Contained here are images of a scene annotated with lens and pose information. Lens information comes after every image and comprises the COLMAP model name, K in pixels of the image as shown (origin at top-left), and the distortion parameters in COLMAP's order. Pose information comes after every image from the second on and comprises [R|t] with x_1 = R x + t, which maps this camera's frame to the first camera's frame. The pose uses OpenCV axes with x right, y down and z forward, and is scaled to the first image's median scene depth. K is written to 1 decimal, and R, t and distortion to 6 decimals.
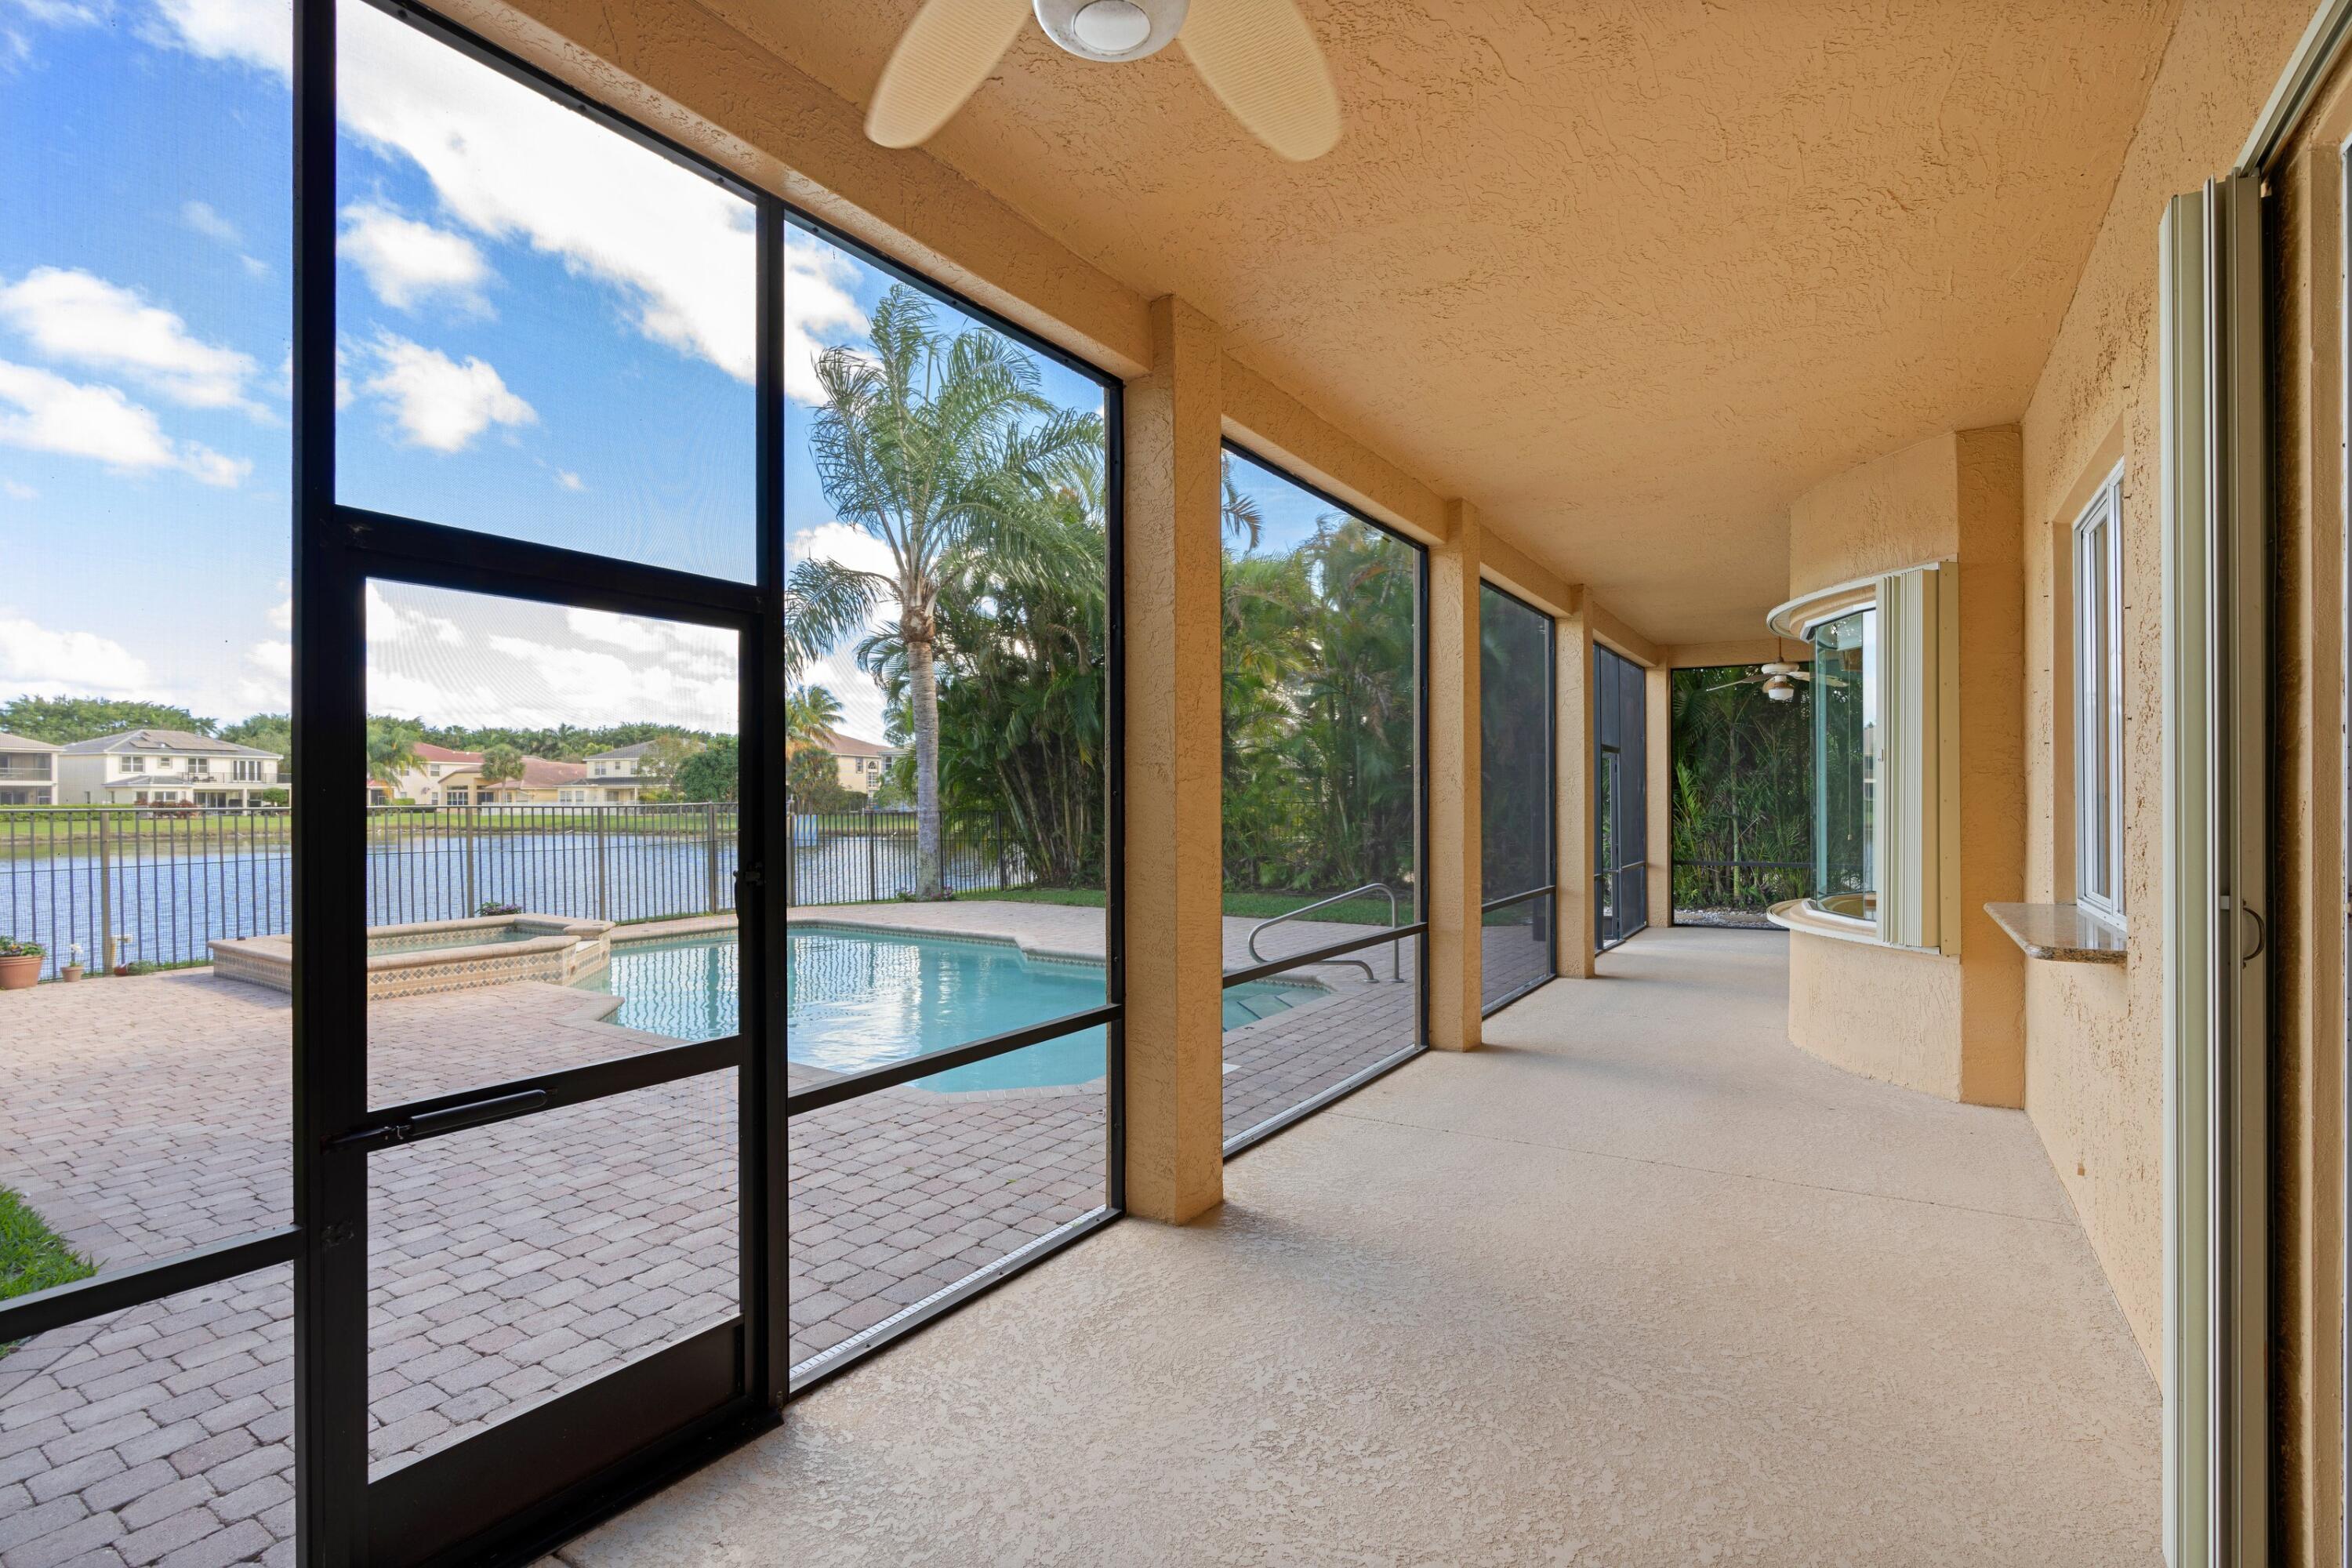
lens RADIAL K [[1081.6, 0, 1171.7], [0, 1081.6, 785.7], [0, 0, 1]] dist [-0.007013, 0.000979]
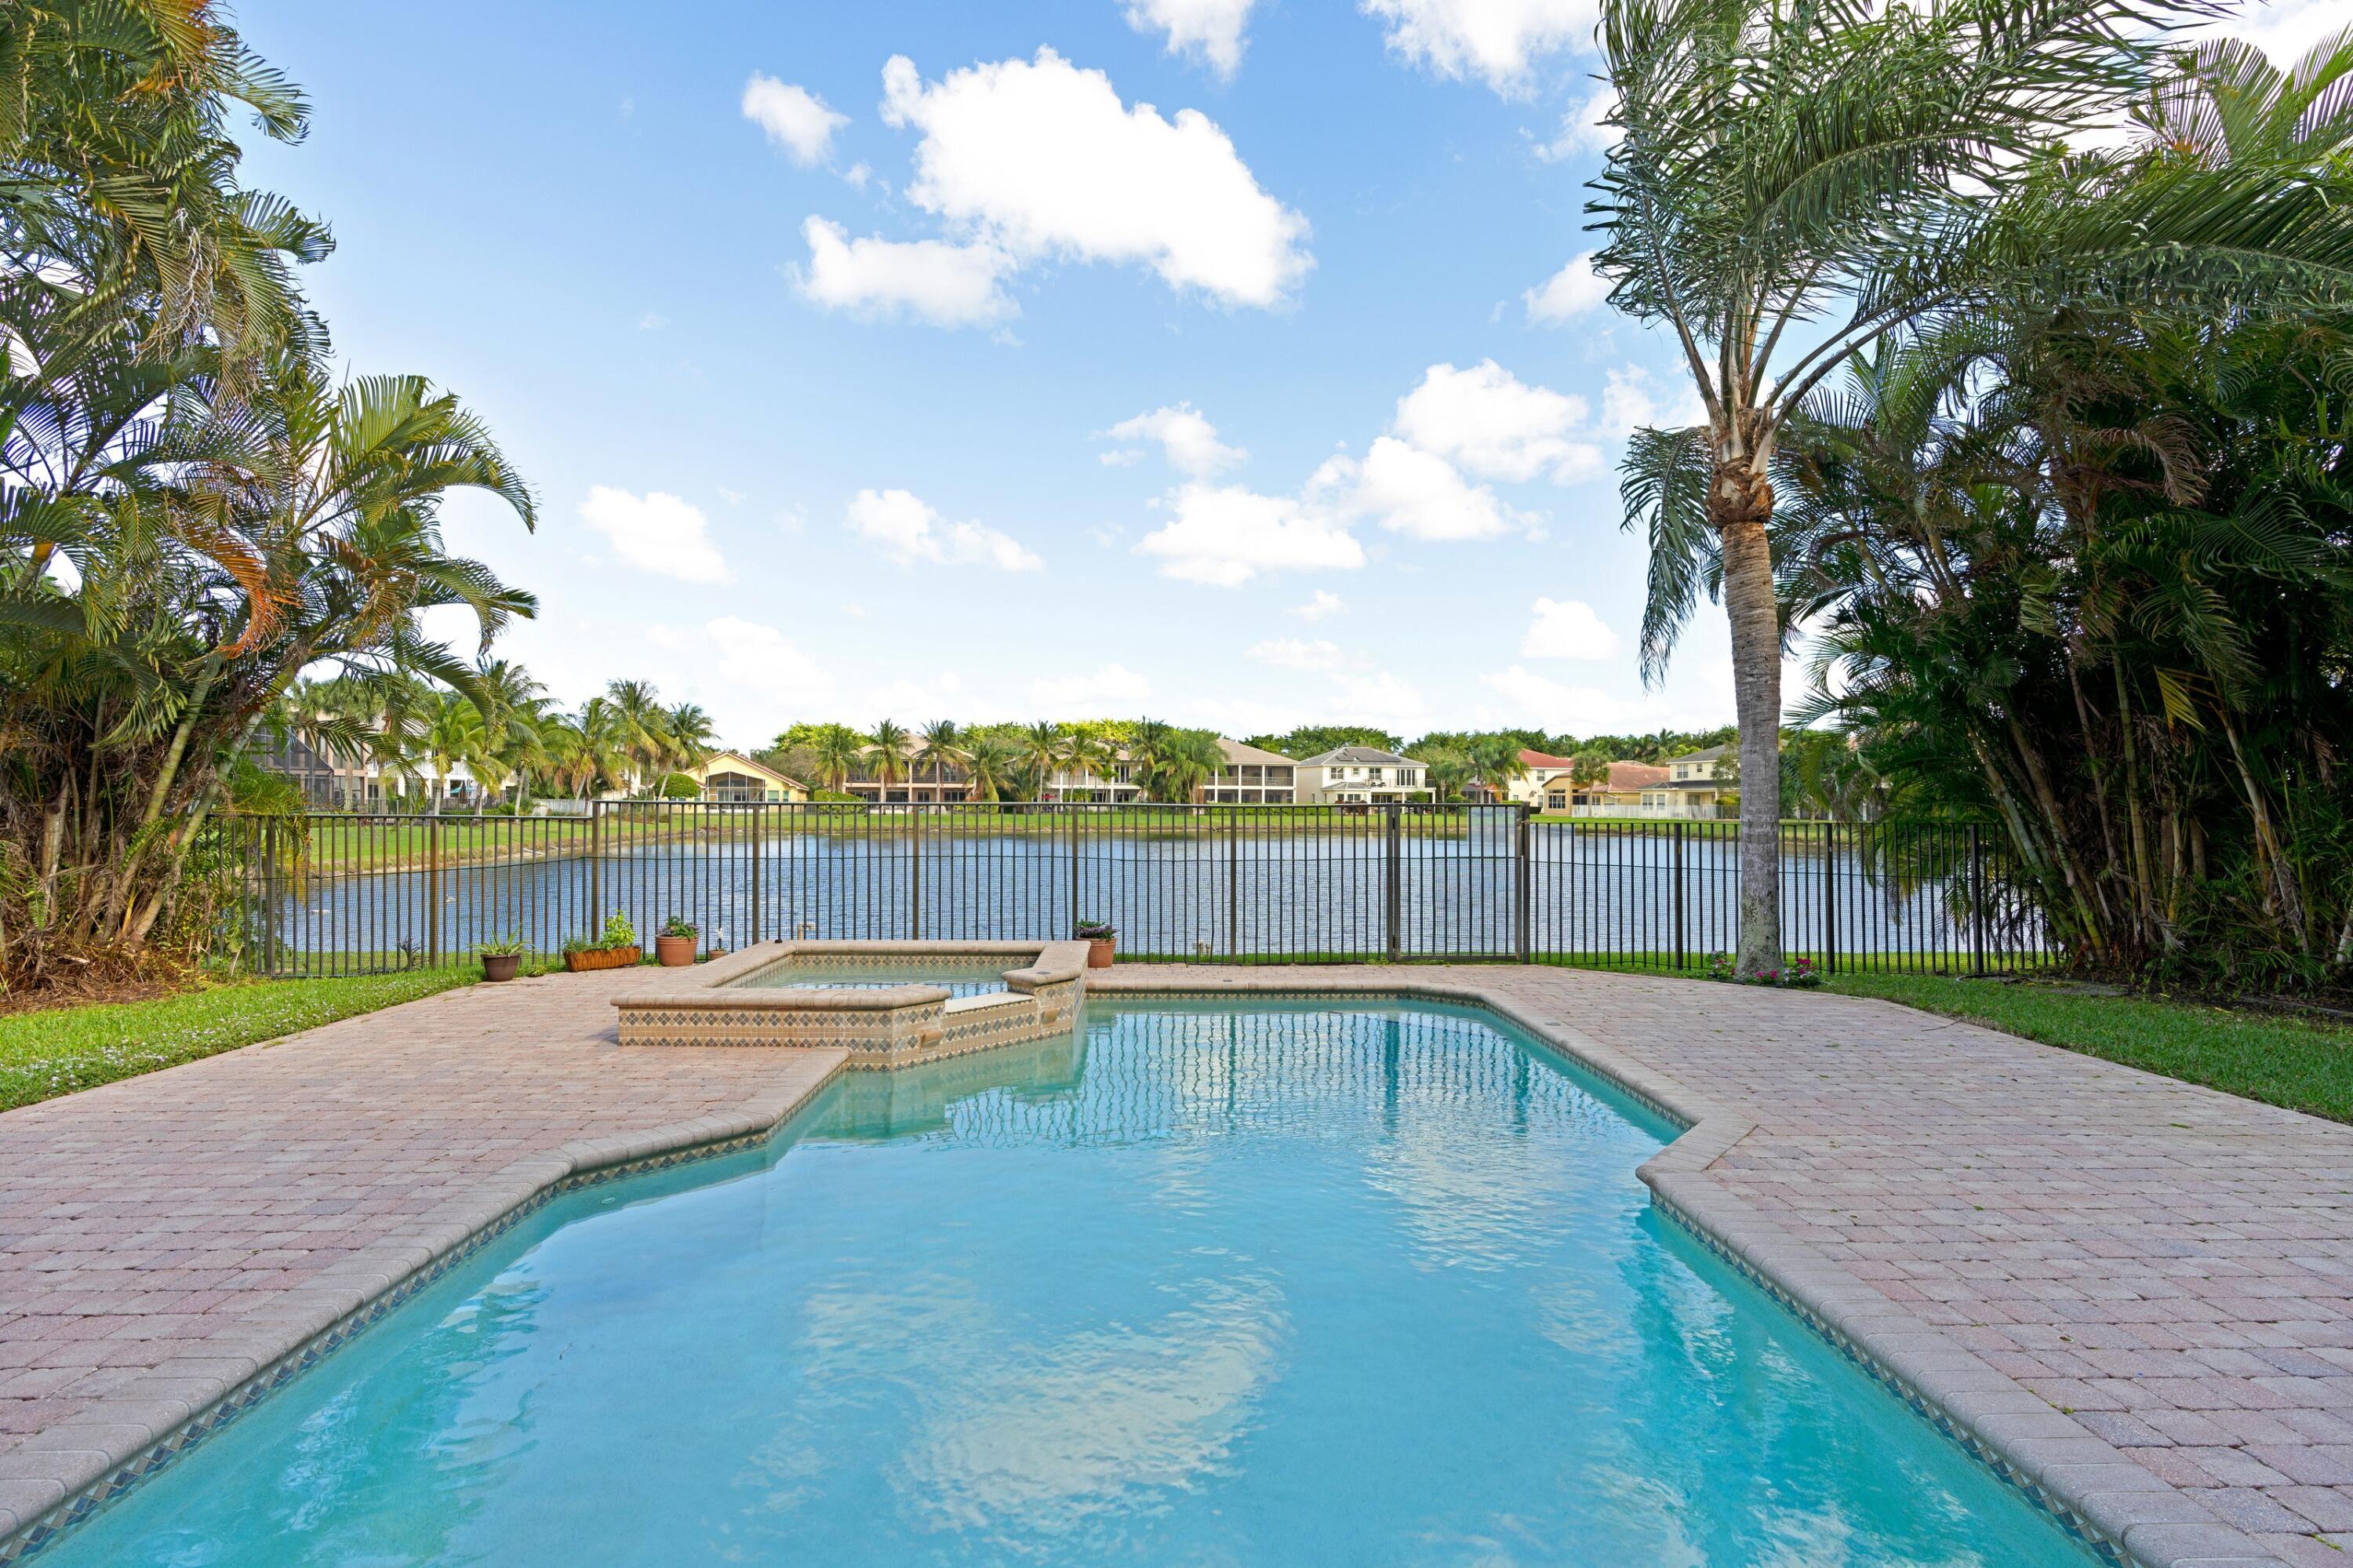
lens RADIAL K [[1082.1, 0, 1176.0], [0, 1082.1, 802.2], [0, 0, 1]] dist [-0.007013, 0.000979]
pose [[0.575408, 0.008036, -0.817827, 0.010314], [0.001170, 0.999943, 0.010649, 0.001182], [0.817865, -0.007084, 0.575366, 0.073992]]
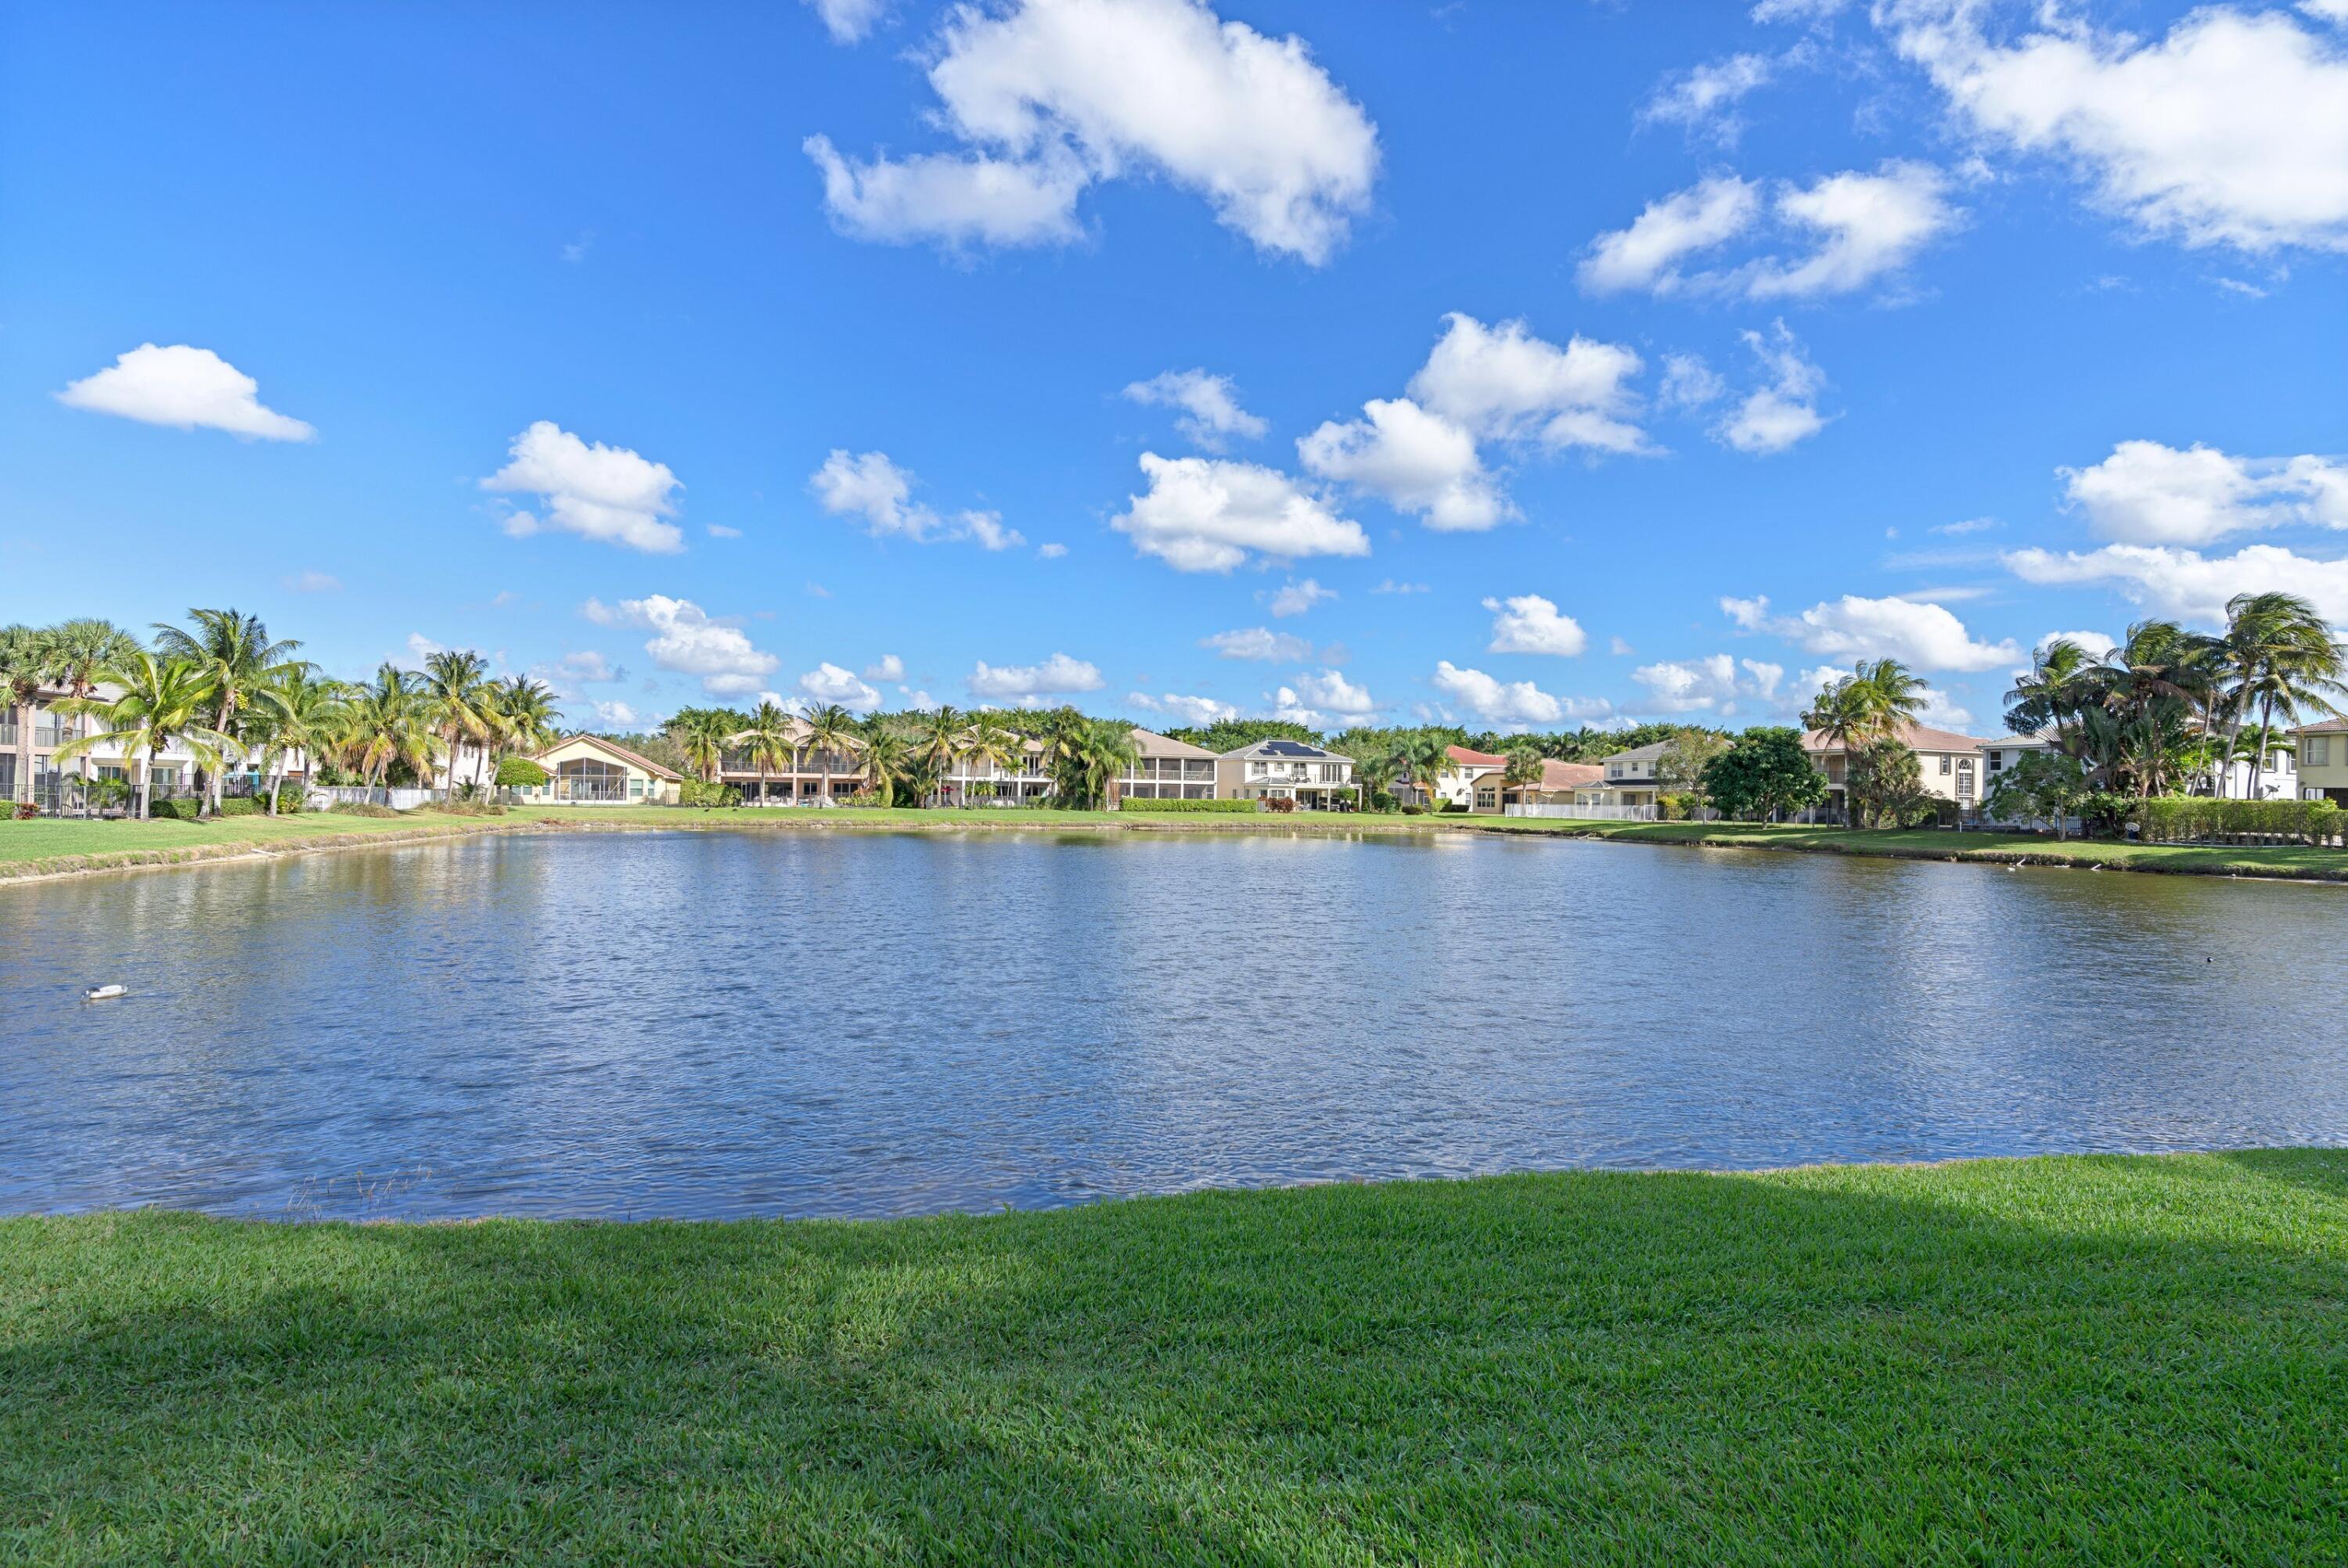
lens RADIAL K [[1070.6, 0, 1183.8], [0, 1070.6, 784.5], [0, 0, 1]] dist [-0.001758, 0.000492]
pose [[0.642105, 0.006077, -0.766593, -0.068315], [-0.009692, 0.999953, -0.000191, 0.000505], [0.766556, 0.007553, 0.642133, 0.135690]]
